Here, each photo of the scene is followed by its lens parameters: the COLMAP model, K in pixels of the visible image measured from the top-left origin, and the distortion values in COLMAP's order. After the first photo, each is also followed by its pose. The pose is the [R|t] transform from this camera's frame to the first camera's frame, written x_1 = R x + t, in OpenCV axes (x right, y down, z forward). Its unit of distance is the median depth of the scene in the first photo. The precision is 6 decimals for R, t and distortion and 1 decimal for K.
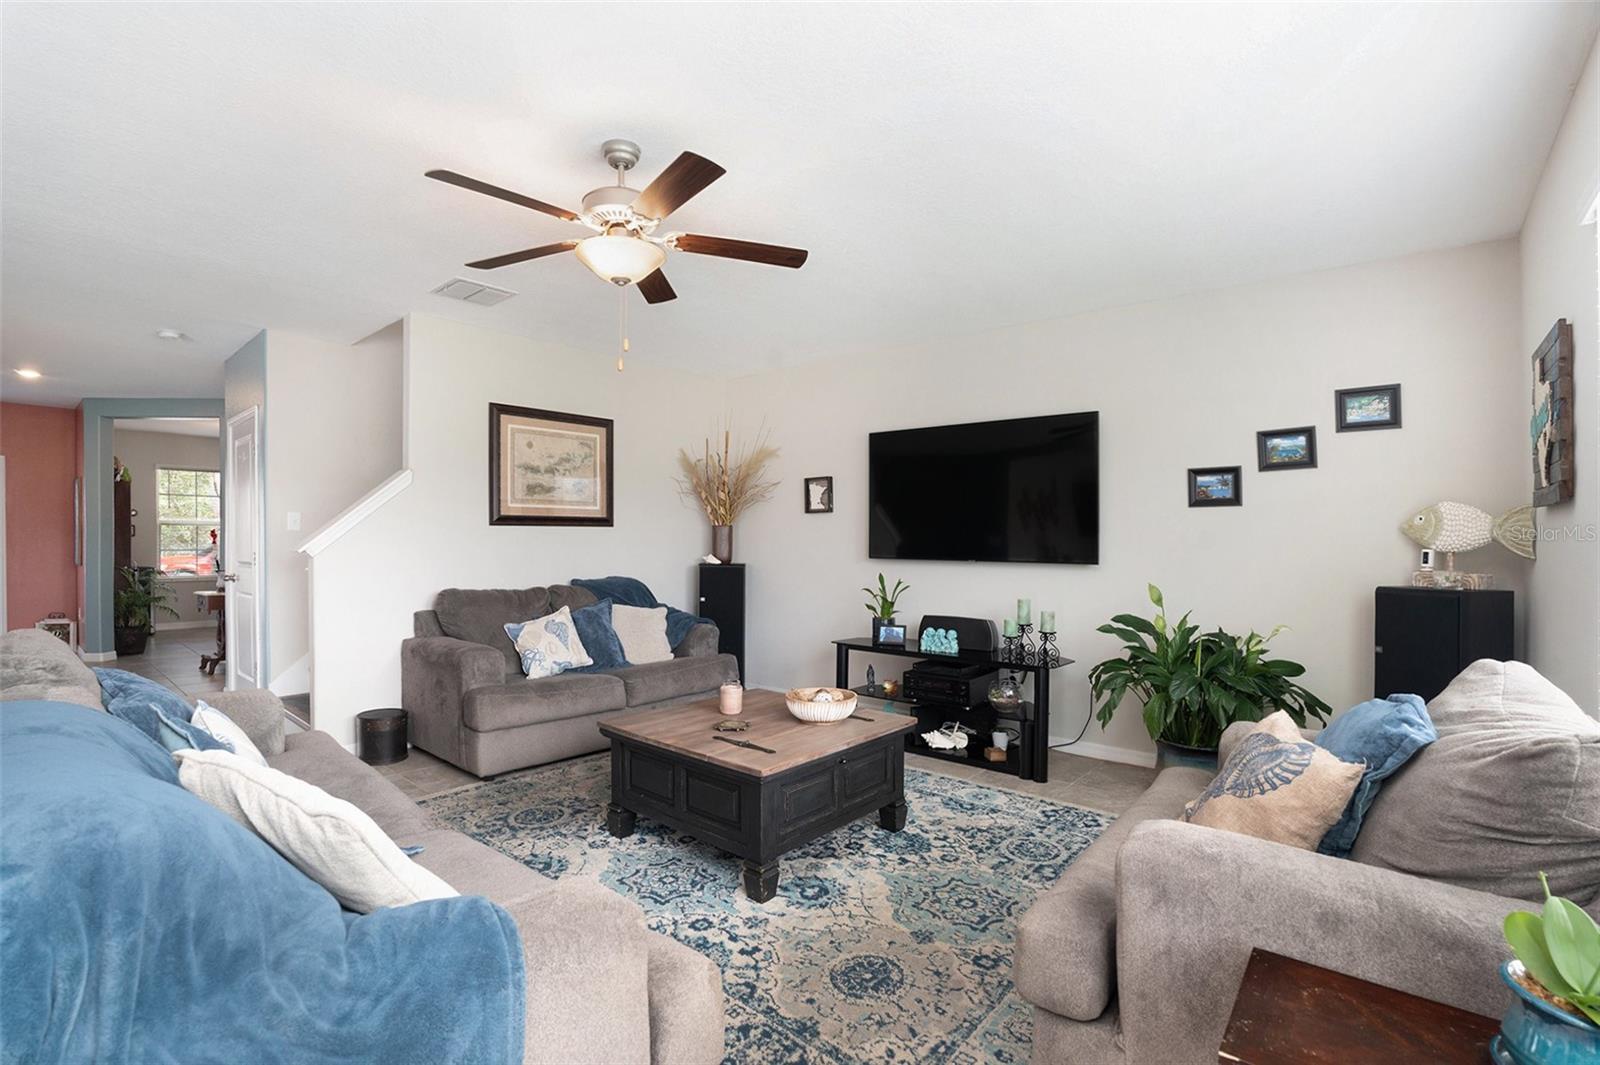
lens RADIAL K [[721.8, 0, 810.6], [0, 721.8, 539.8], [0, 0, 1]] dist [-0.048912, 0.005063]
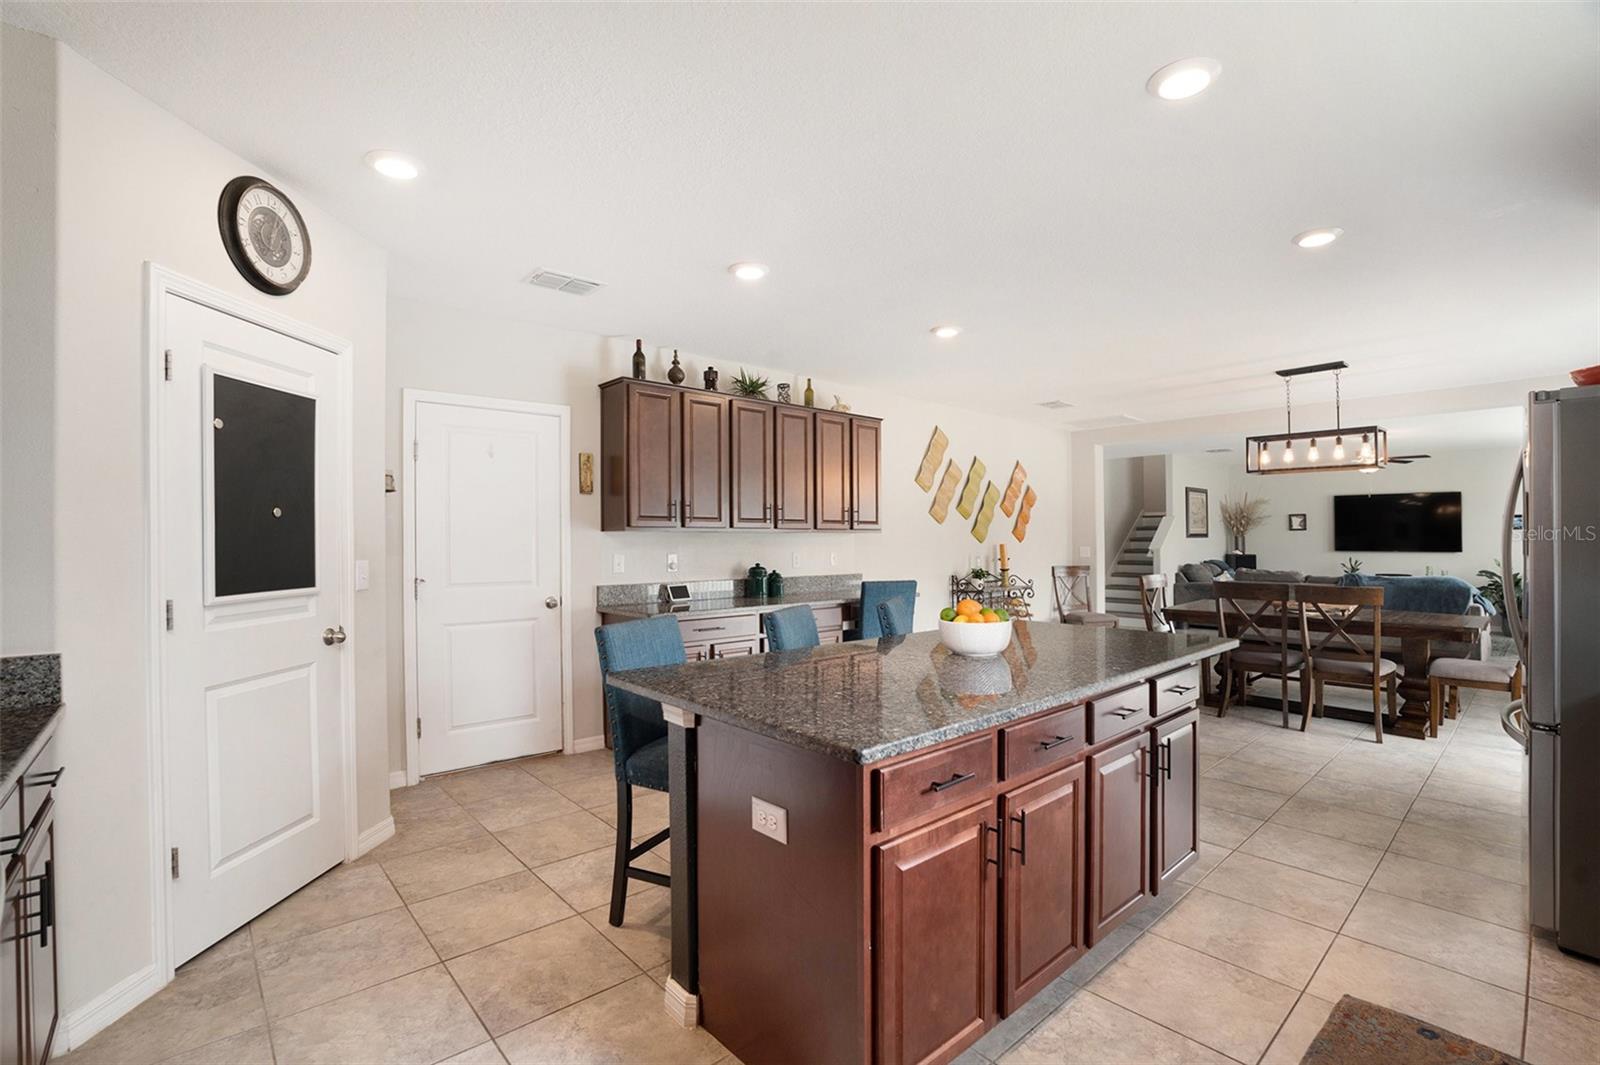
lens RADIAL K [[721.8, 0, 803.6], [0, 721.8, 533.3], [0, 0, 1]] dist [-0.048912, 0.005063]
pose [[0.991392, -0.009074, -0.130613, -1.738147], [0.008040, 0.999932, -0.008444, -0.033276], [0.130681, 0.007321, 0.991397, -1.902706]]
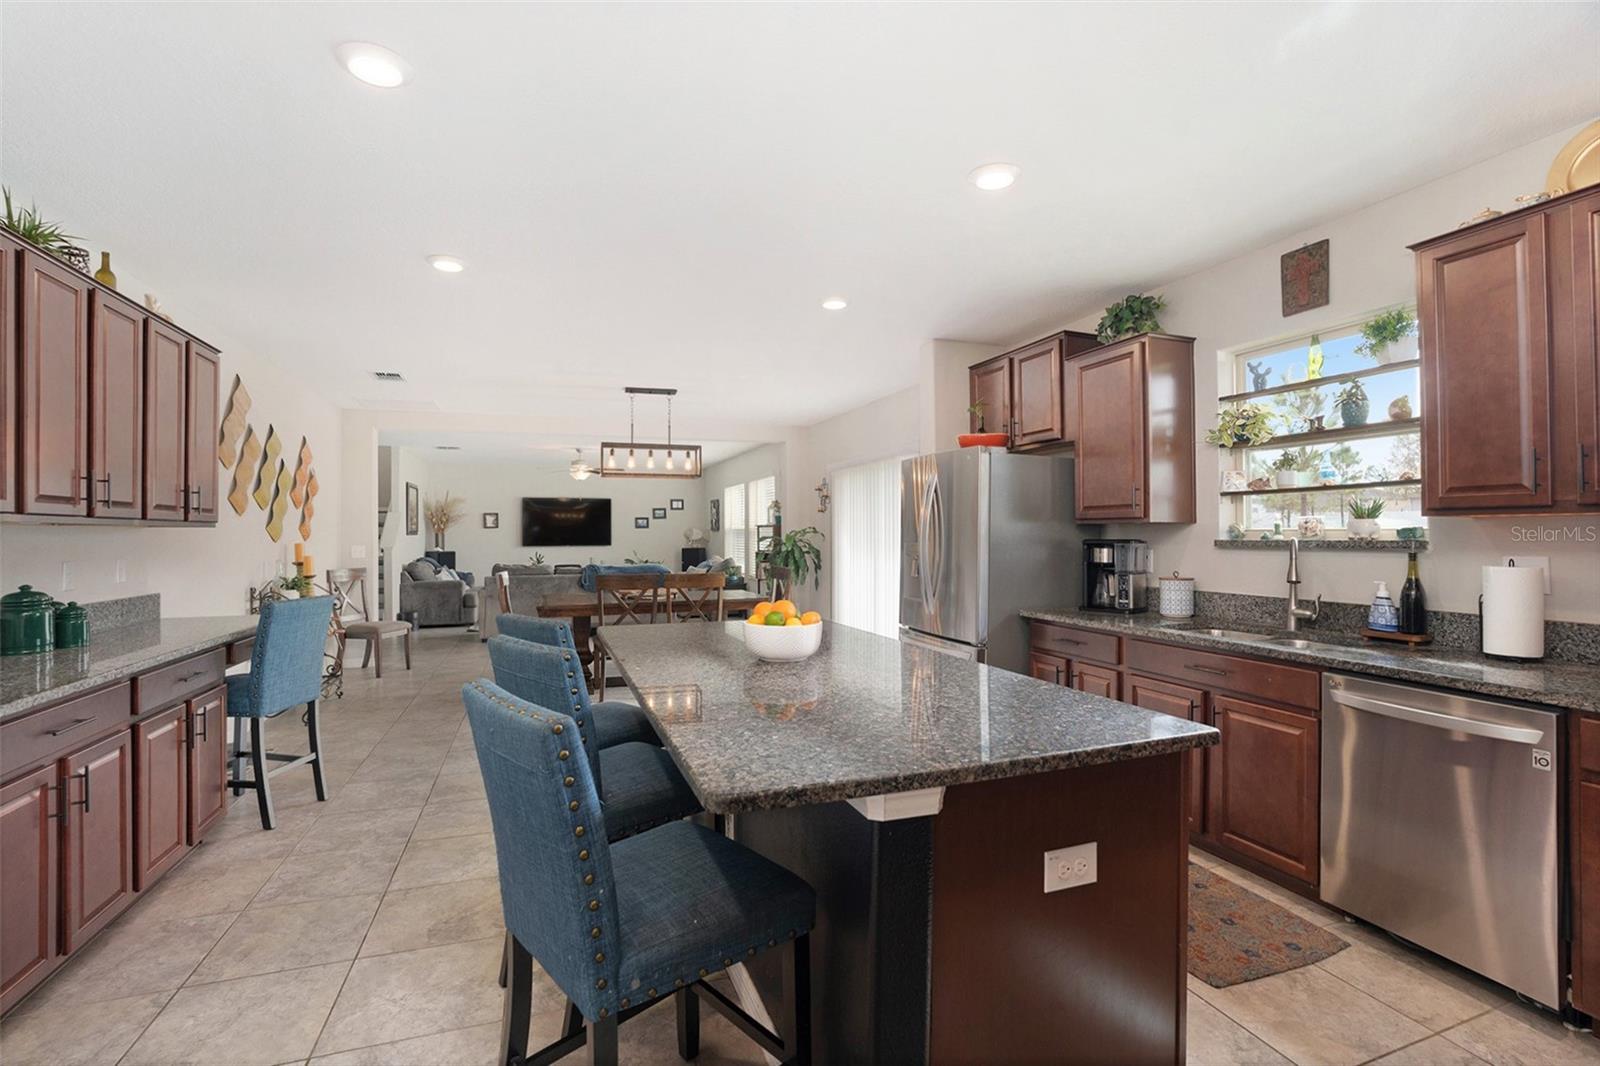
lens RADIAL K [[721.8, 0, 799.4], [0, 721.8, 526.4], [0, 0, 1]] dist [-0.048912, 0.005063]
pose [[0.504136, -0.000980, 0.863624, -2.197902], [0.008889, 0.999952, -0.004054, -0.035808], [-0.863578, 0.009720, 0.504121, -1.535004]]
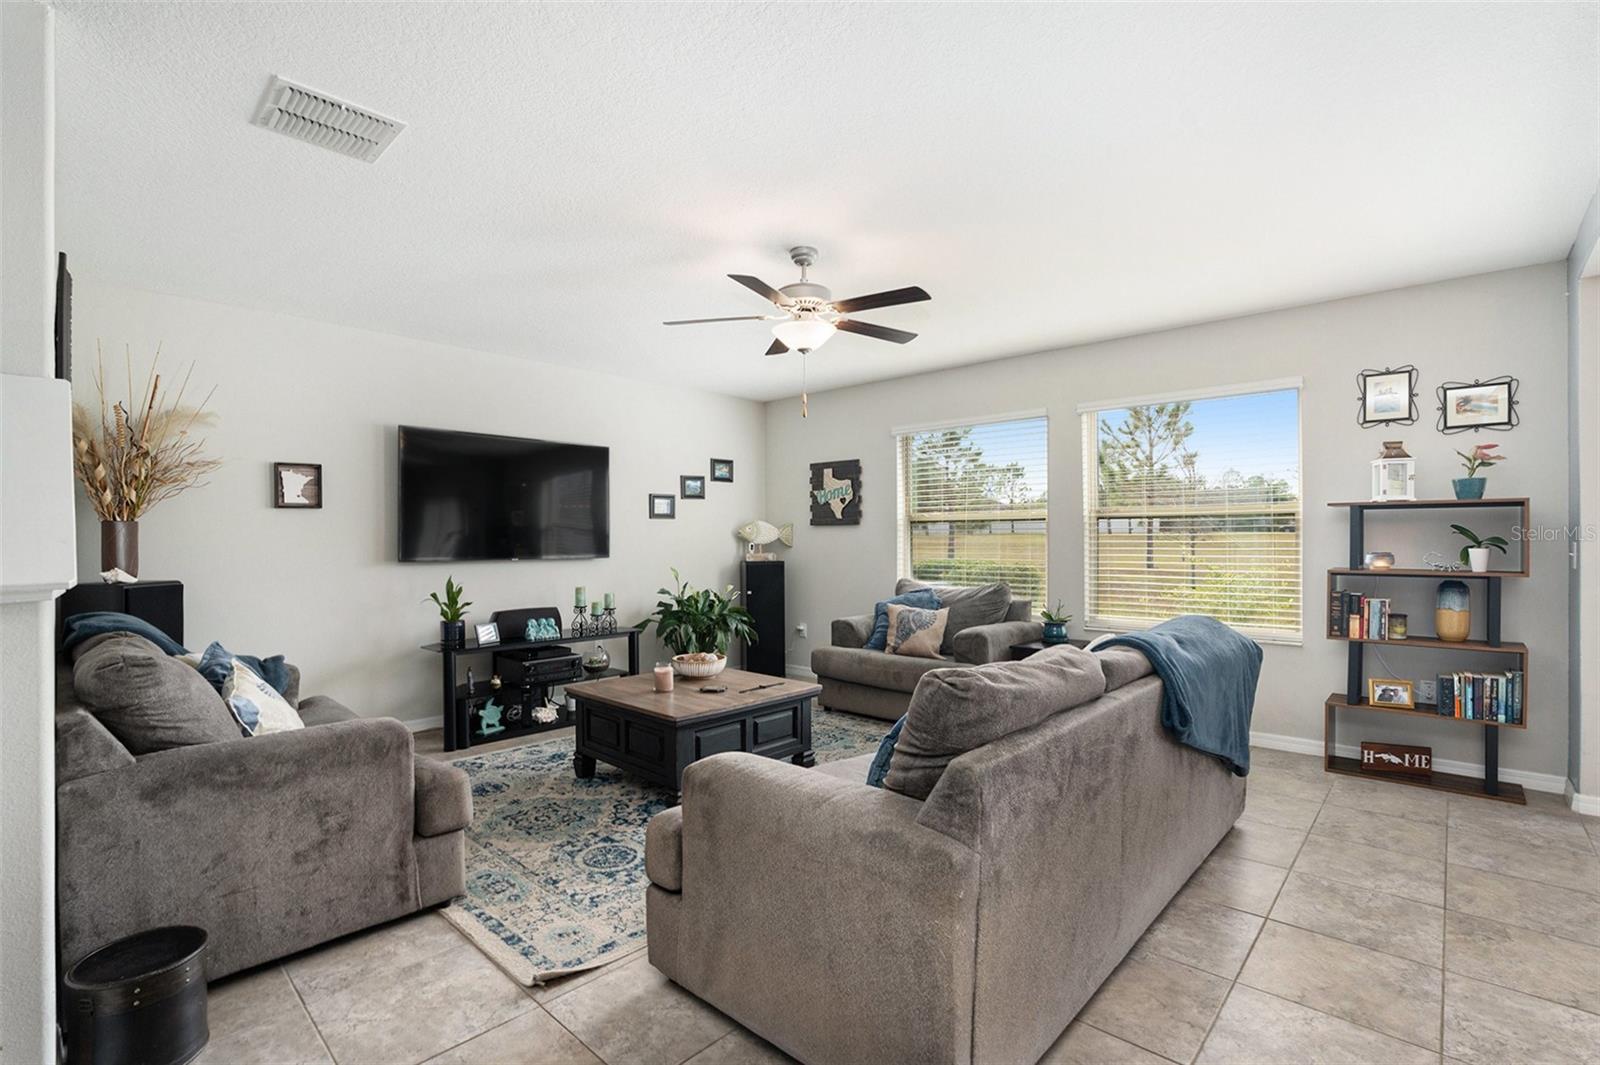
lens RADIAL K [[721.8, 0, 801.2], [0, 721.8, 533.0], [0, 0, 1]] dist [-0.048912, 0.005063]
pose [[0.055837, 0.005160, 0.998427, -1.058509], [0.008164, 0.999951, -0.005625, -0.002615], [-0.998407, 0.008465, 0.055792, 0.606295]]
